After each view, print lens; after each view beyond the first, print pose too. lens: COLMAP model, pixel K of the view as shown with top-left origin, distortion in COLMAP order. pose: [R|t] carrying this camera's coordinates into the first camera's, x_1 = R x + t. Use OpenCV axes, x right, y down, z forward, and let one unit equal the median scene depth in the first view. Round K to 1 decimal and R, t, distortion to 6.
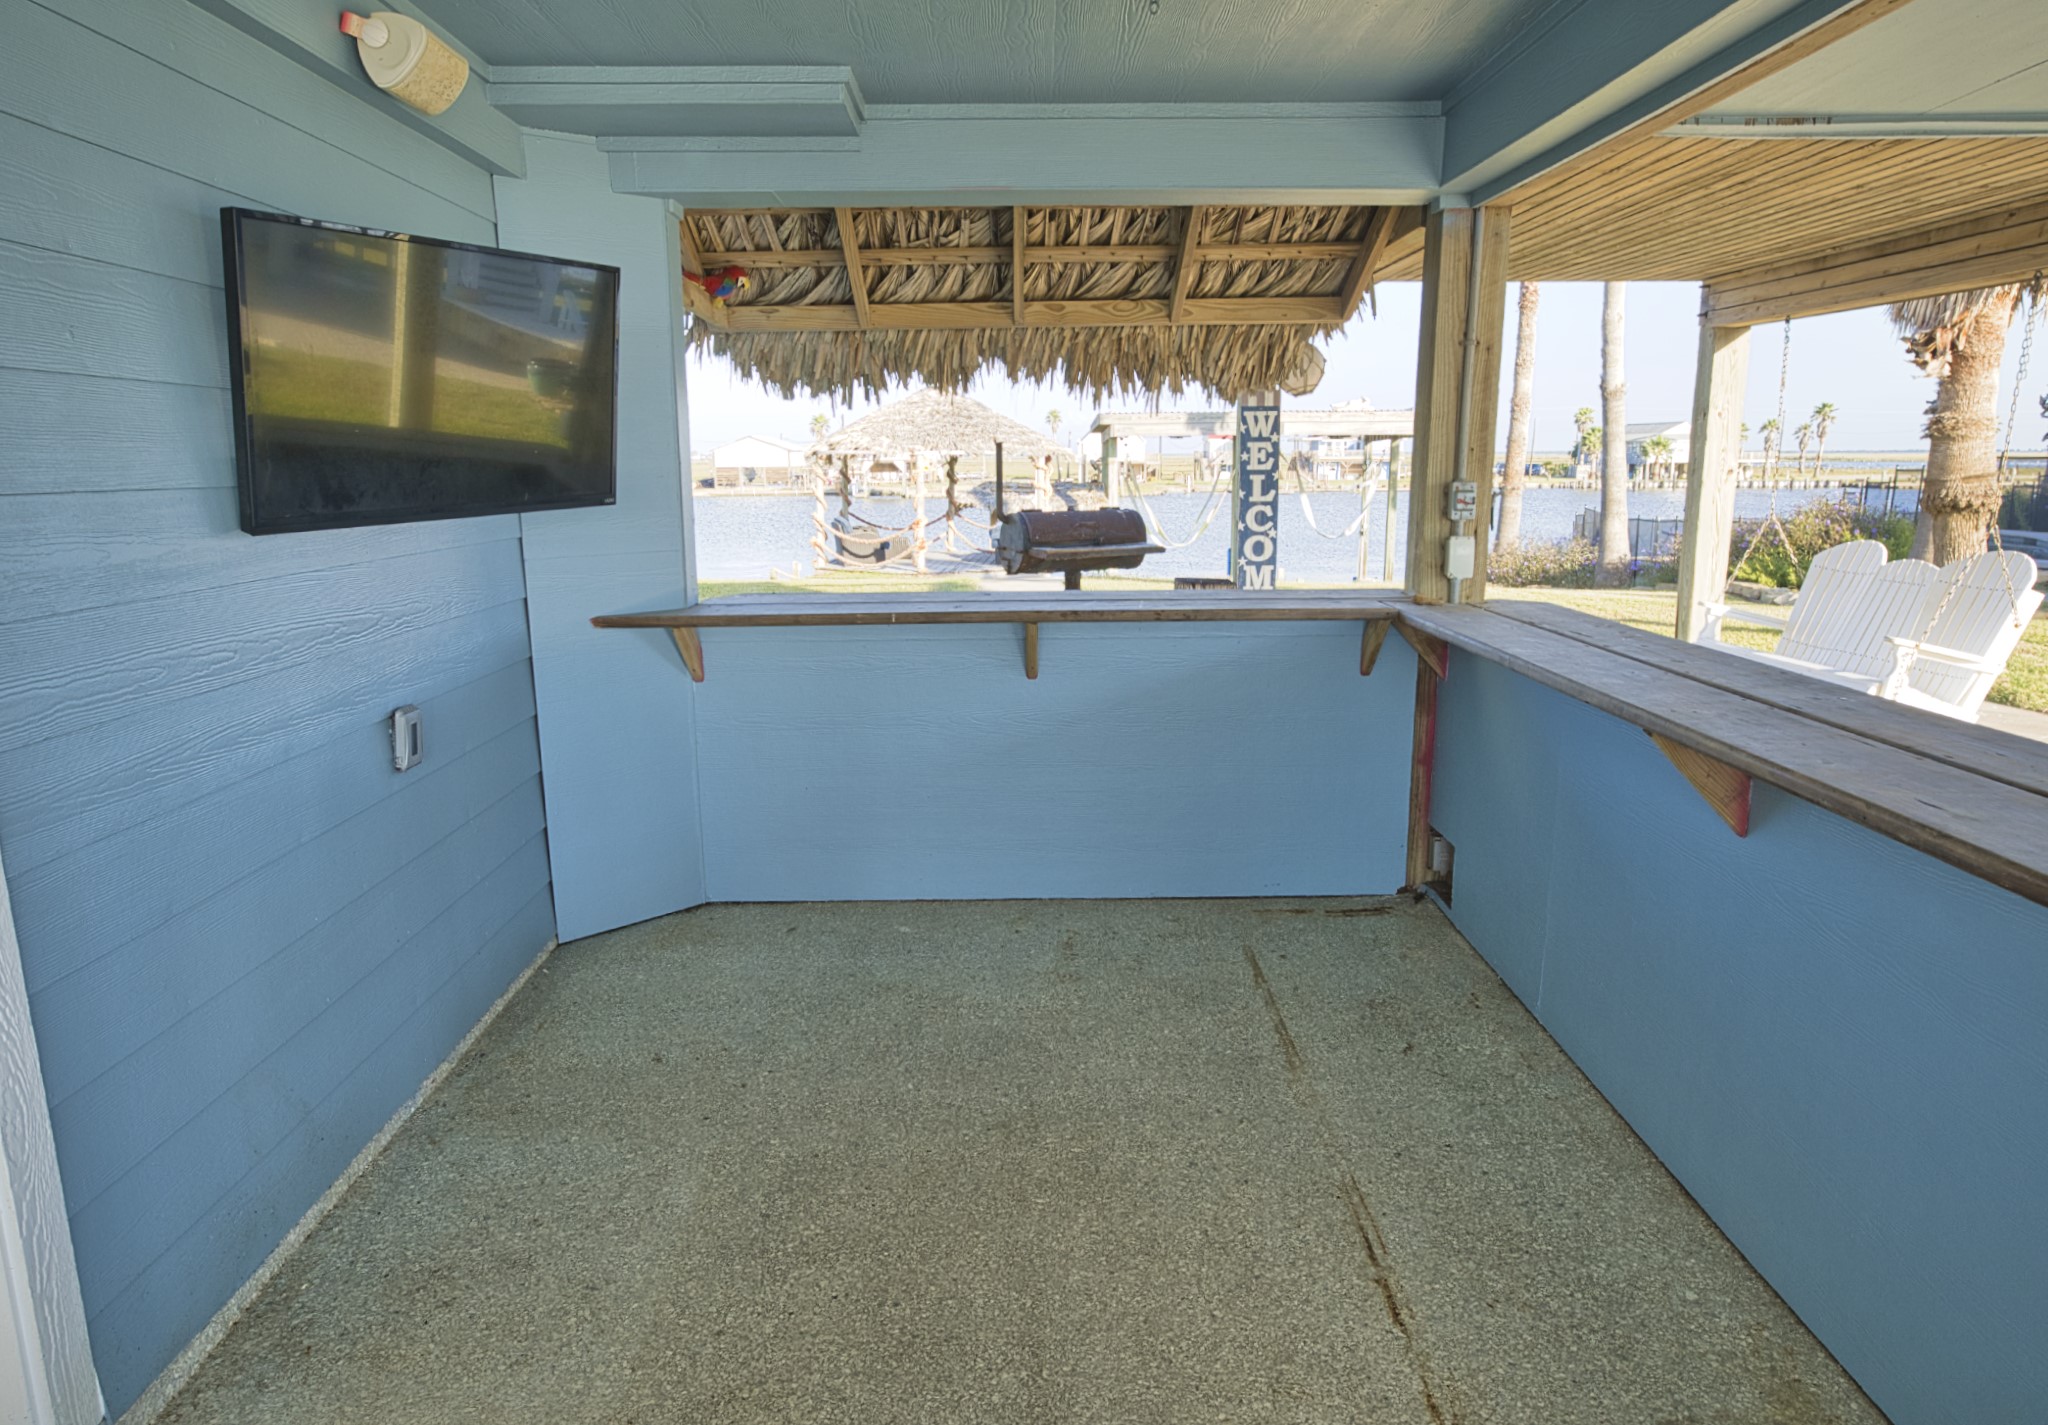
lens RADIAL K [[1250.7, 0, 1010.7], [0, 1250.7, 718.2], [0, 0, 1]] dist [-0.036742, 0.019992]
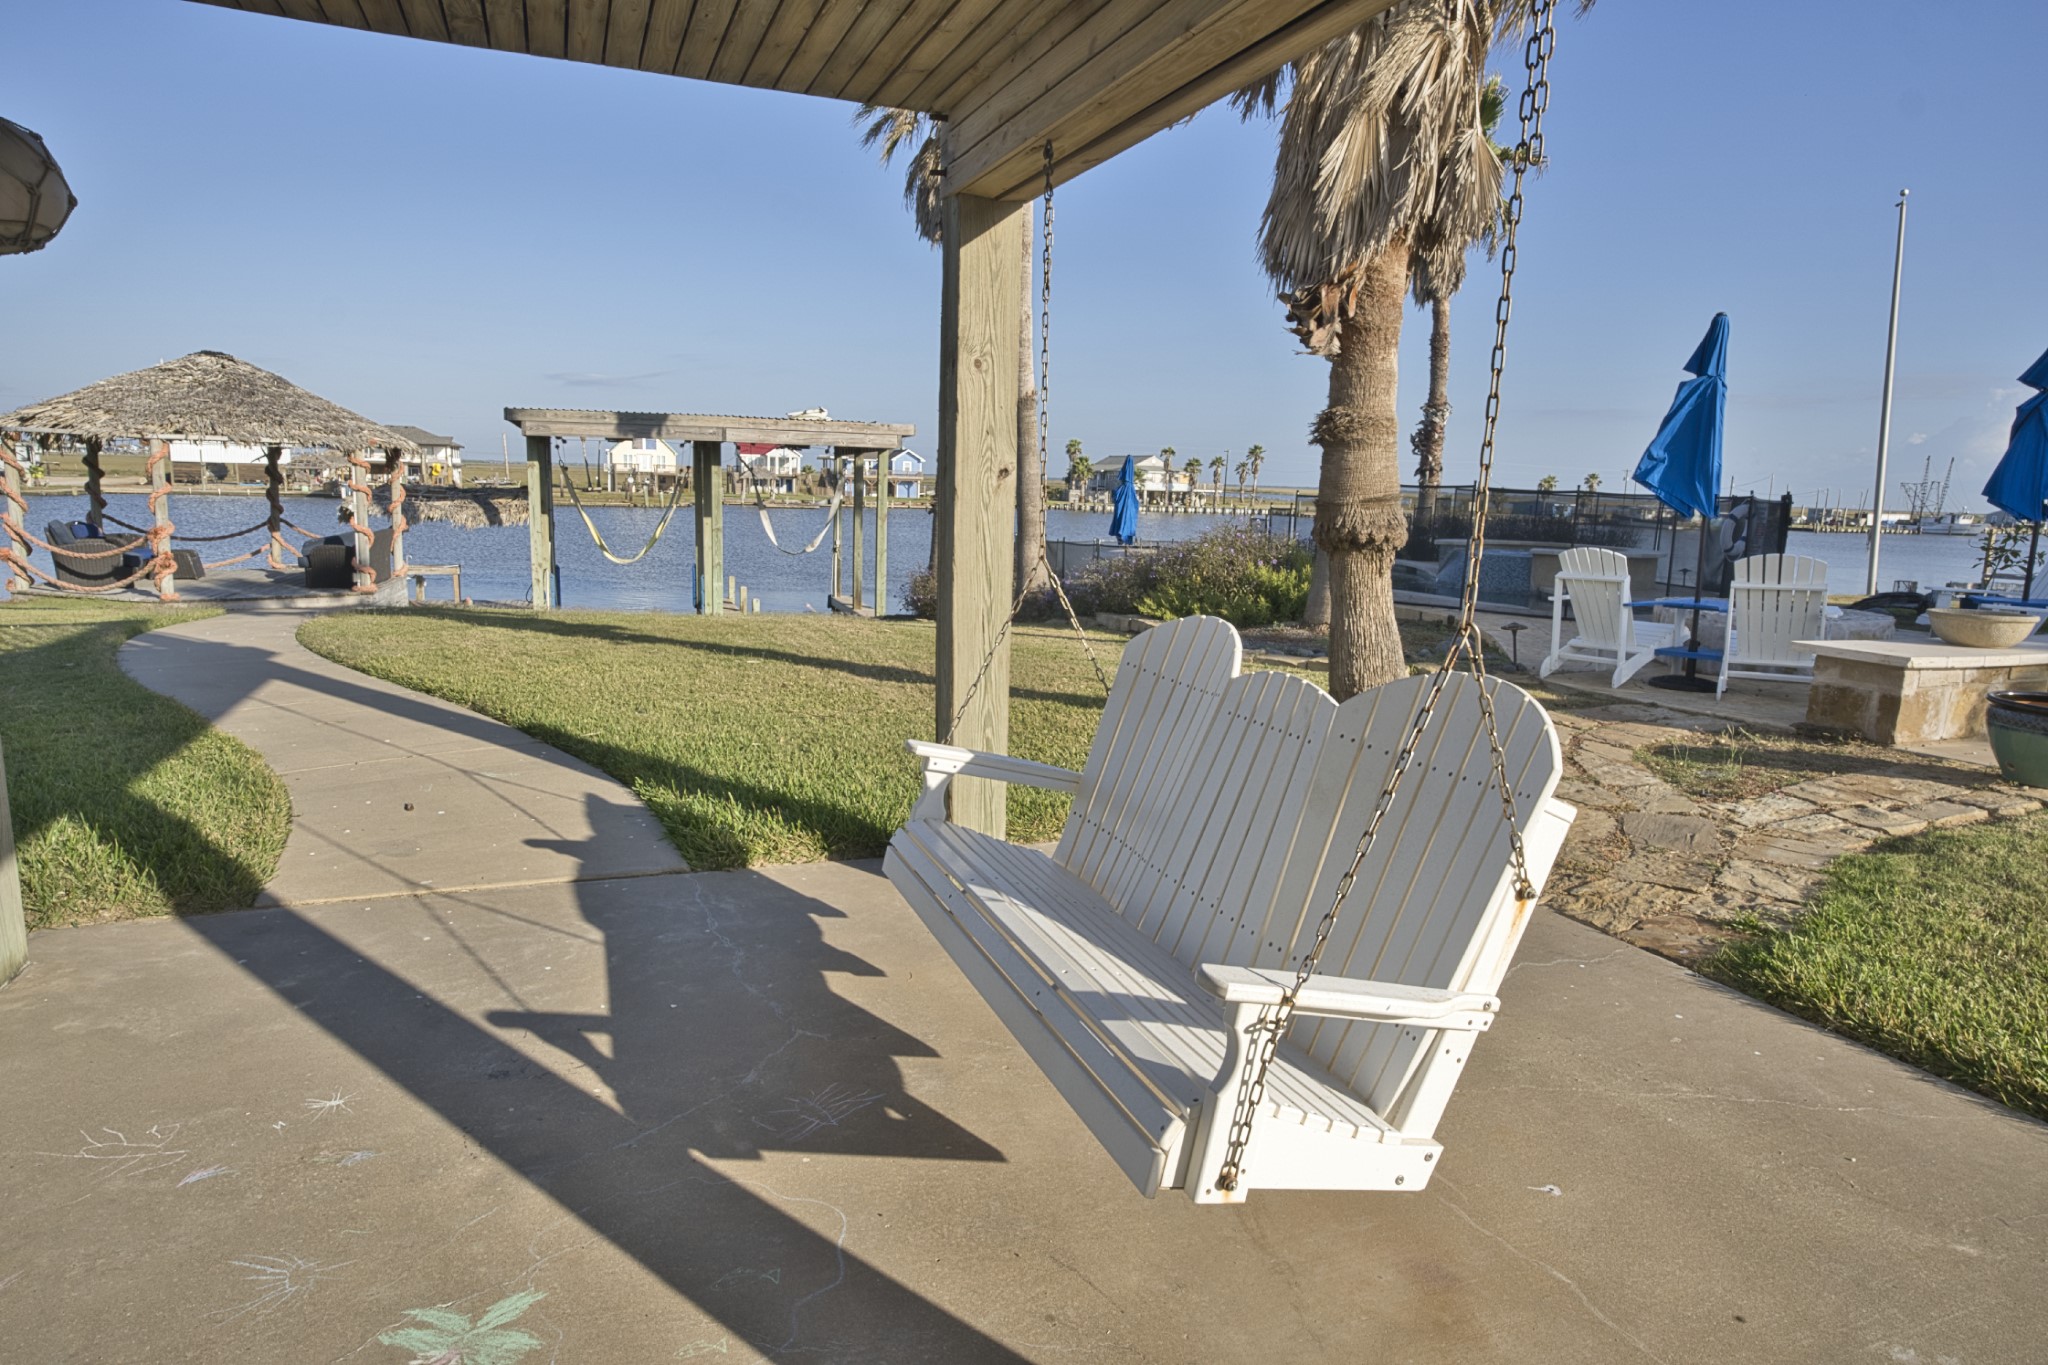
lens RADIAL K [[1164.5, 0, 1019.7], [0, 1164.5, 681.1], [0, 0, 1]] dist [-0.034937, 0.028105]
pose [[0.931156, -0.024602, 0.363791, 0.355324], [0.035567, 0.999092, -0.023474, -0.085708], [-0.362883, 0.034797, 0.931185, 0.467497]]
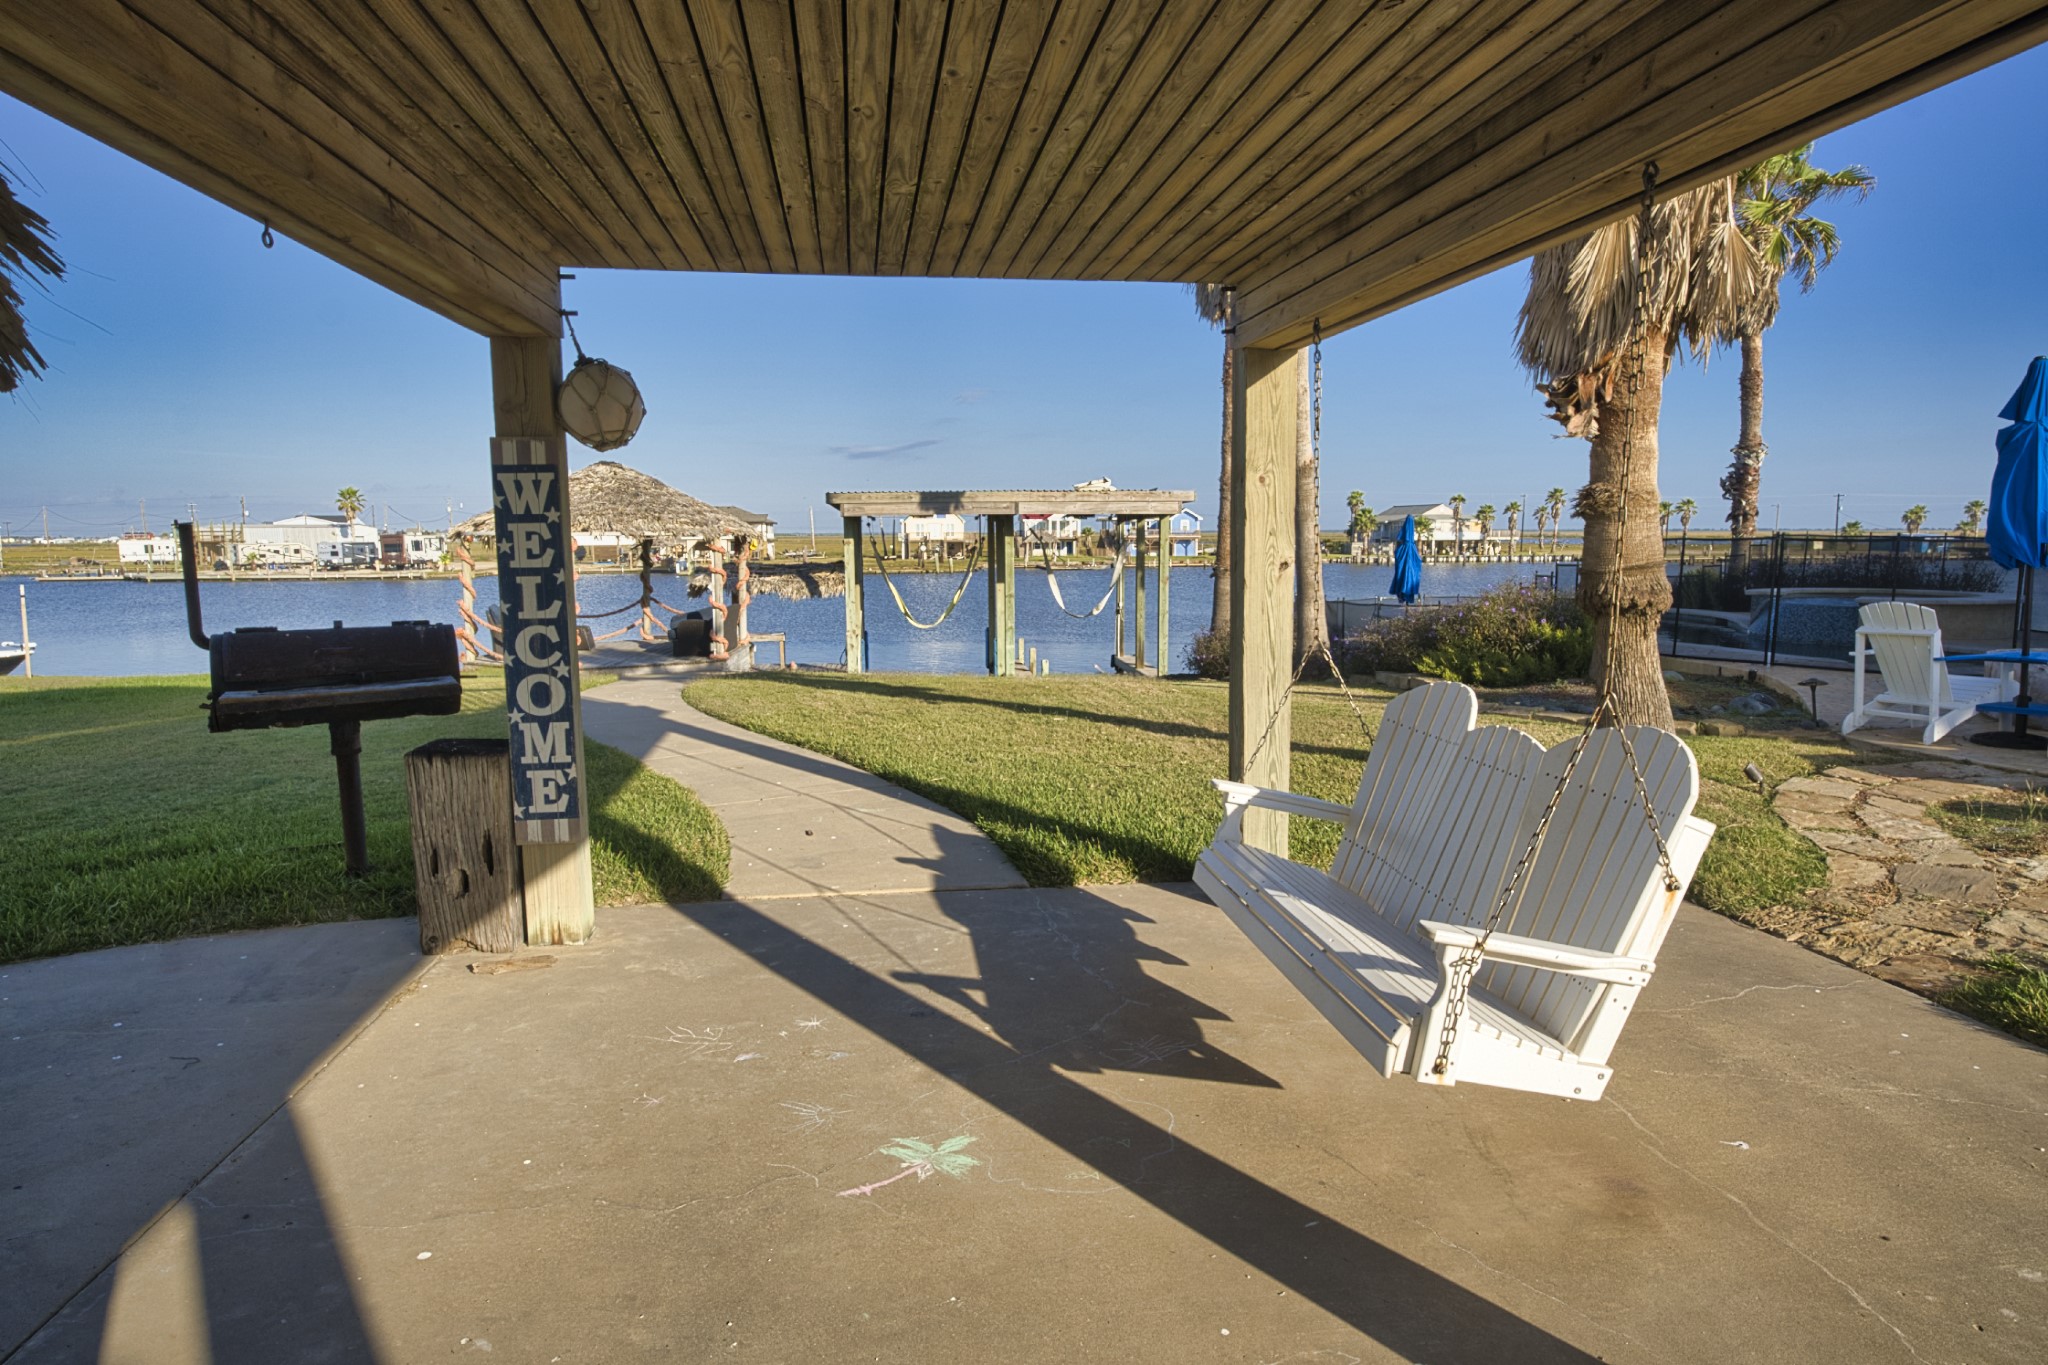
lens RADIAL K [[1164.5, 0, 1018.5], [0, 1164.5, 680.9], [0, 0, 1]] dist [-0.034937, 0.028105]
pose [[0.990819, -0.015189, 0.134341, 0.315718], [0.026124, 0.996451, -0.080014, -0.081345], [-0.132649, 0.082789, 0.987699, 0.362852]]
